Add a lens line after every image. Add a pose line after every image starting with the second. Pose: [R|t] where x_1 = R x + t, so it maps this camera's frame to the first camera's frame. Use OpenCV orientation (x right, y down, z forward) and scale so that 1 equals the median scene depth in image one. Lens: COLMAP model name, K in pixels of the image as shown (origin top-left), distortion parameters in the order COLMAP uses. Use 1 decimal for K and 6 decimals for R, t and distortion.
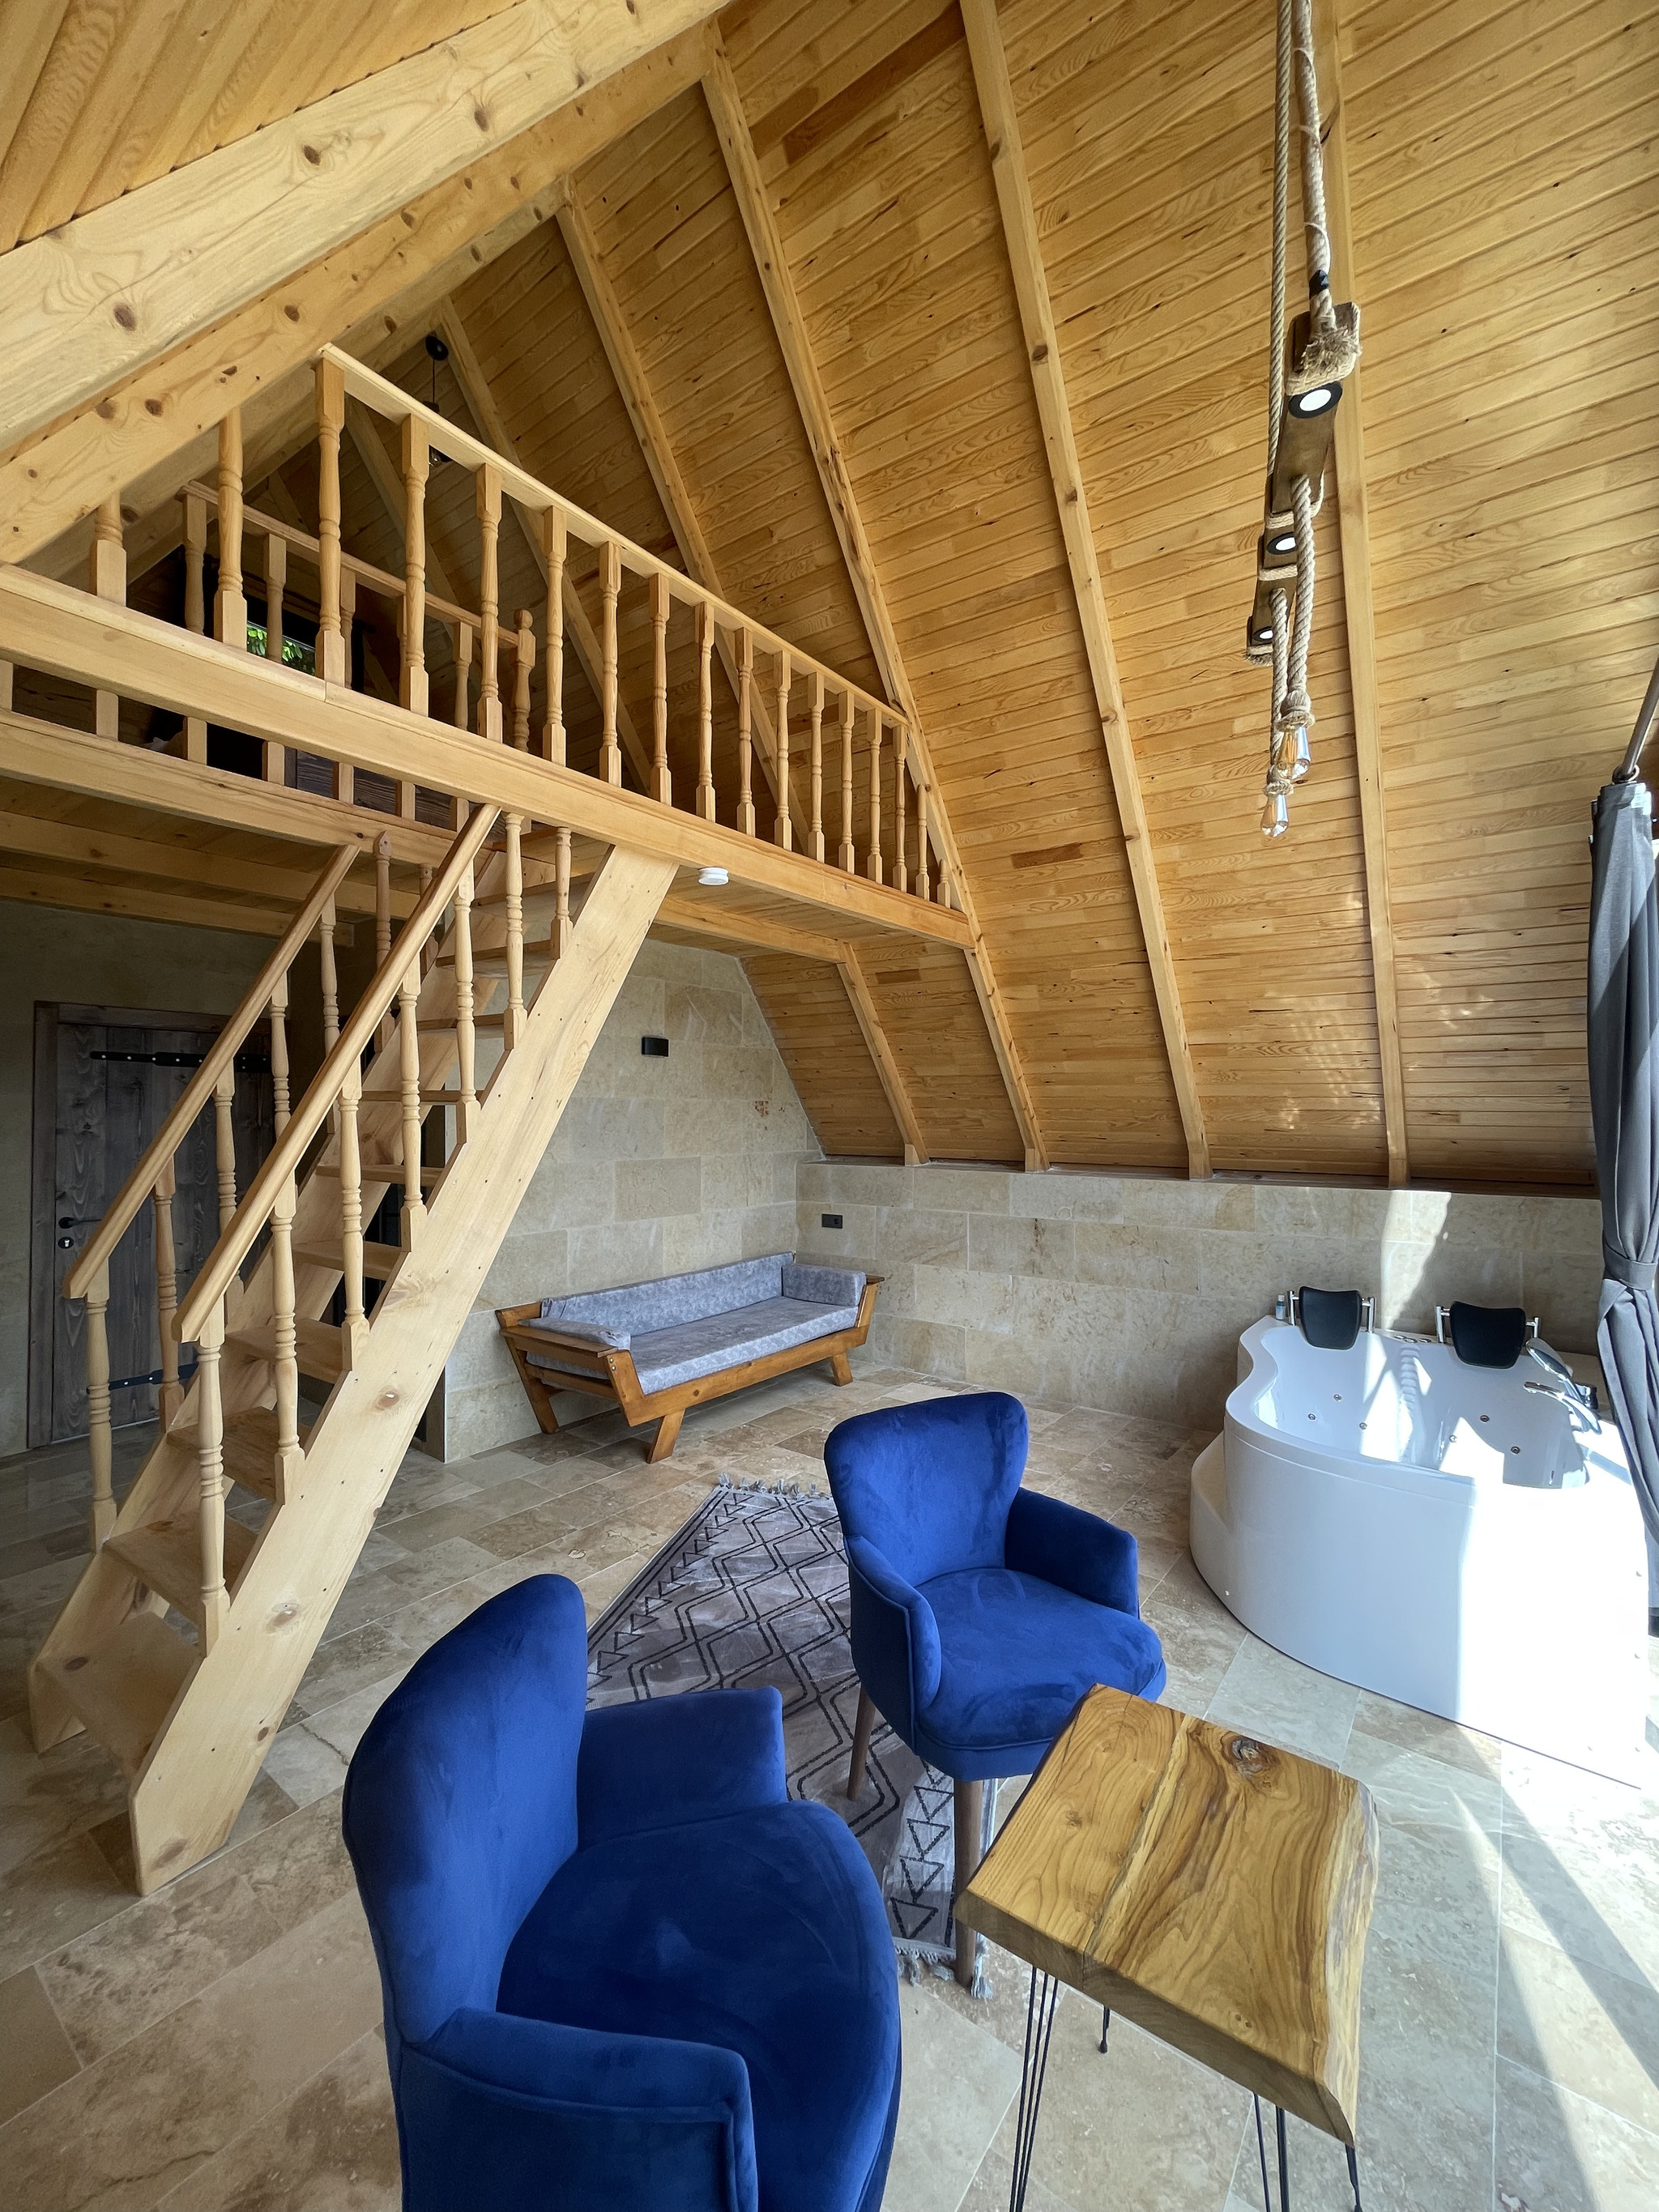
lens RADIAL K [[899.3, 0, 814.5], [0, 899.3, 1110.3], [0, 0, 1]] dist [0.001073, 0.000536]
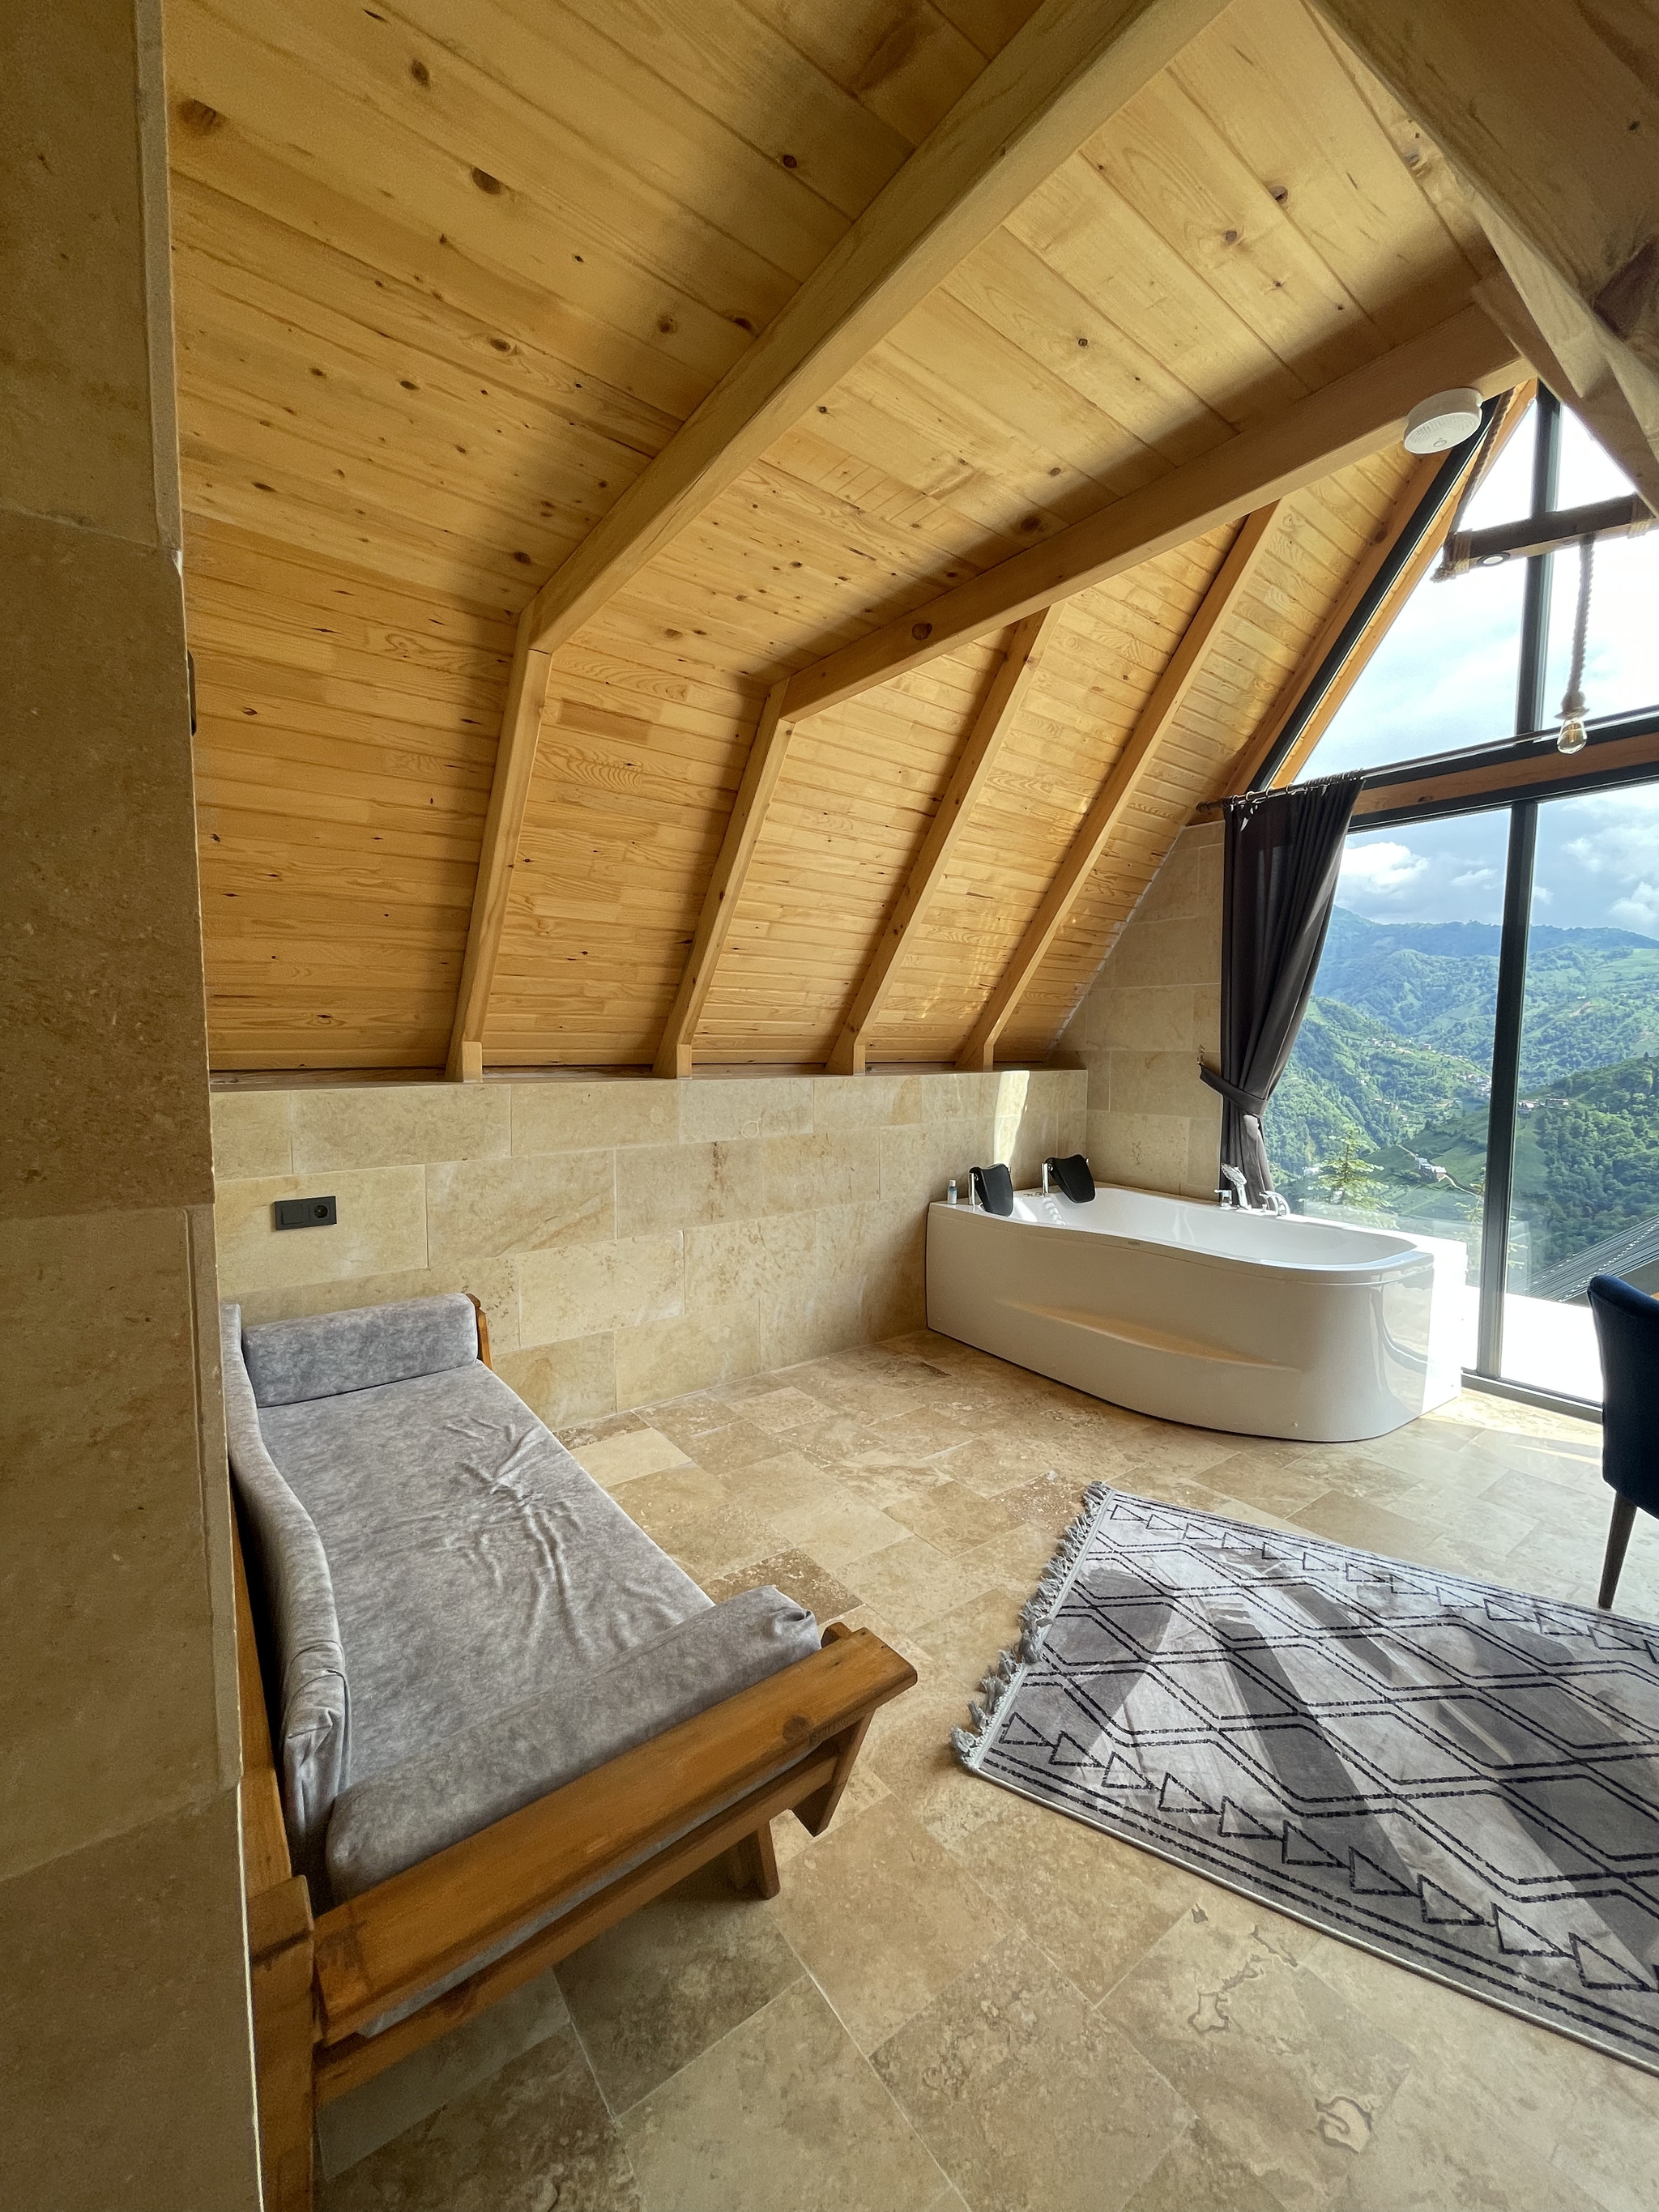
lens RADIAL K [[899.3, 0, 849.4], [0, 899.3, 1116.3], [0, 0, 1]] dist [0.001073, 0.000536]
pose [[0.249665, -0.087360, 0.964383, -0.450321], [-0.011850, 0.995572, 0.093253, 0.036042], [-0.968260, -0.034710, 0.247525, 0.794501]]
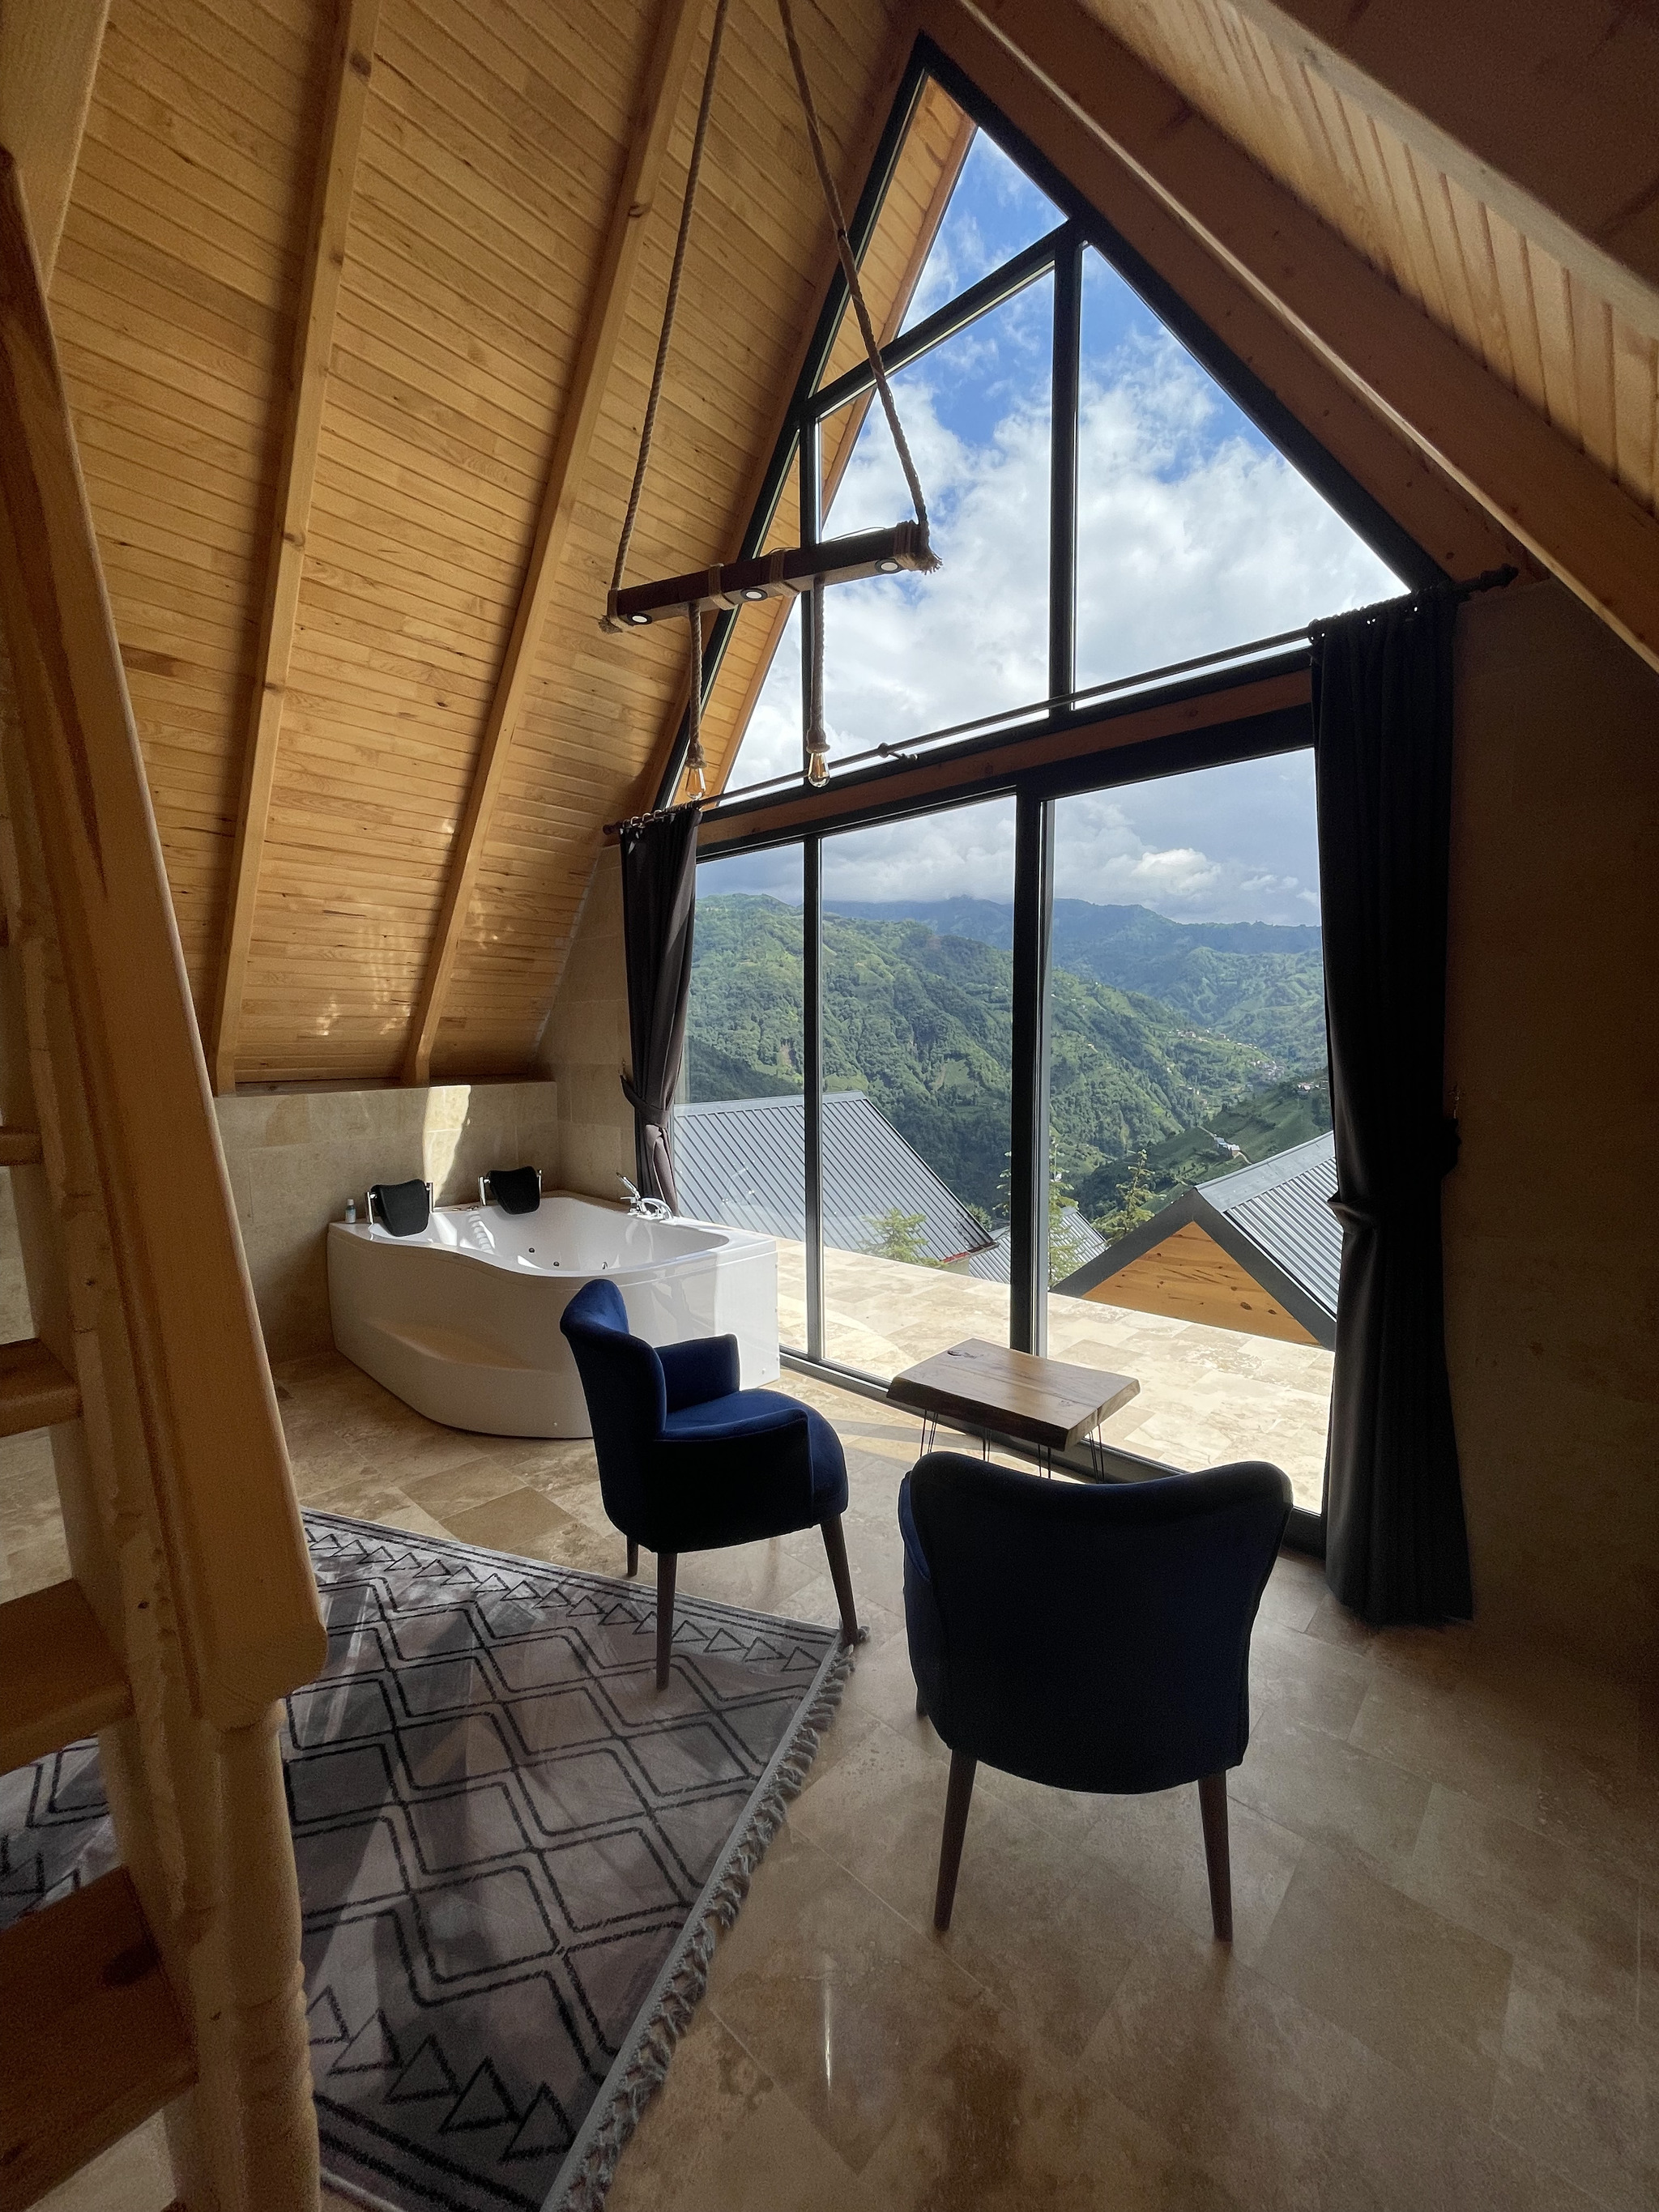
lens RADIAL K [[899.3, 0, 860.4], [0, 899.3, 1114.0], [0, 0, 1]] dist [0.001073, 0.000536]
pose [[0.078049, -0.094029, 0.992505, -0.400871], [0.001674, 0.995553, 0.094186, 0.013824], [-0.996948, -0.005690, 0.077860, 0.319864]]
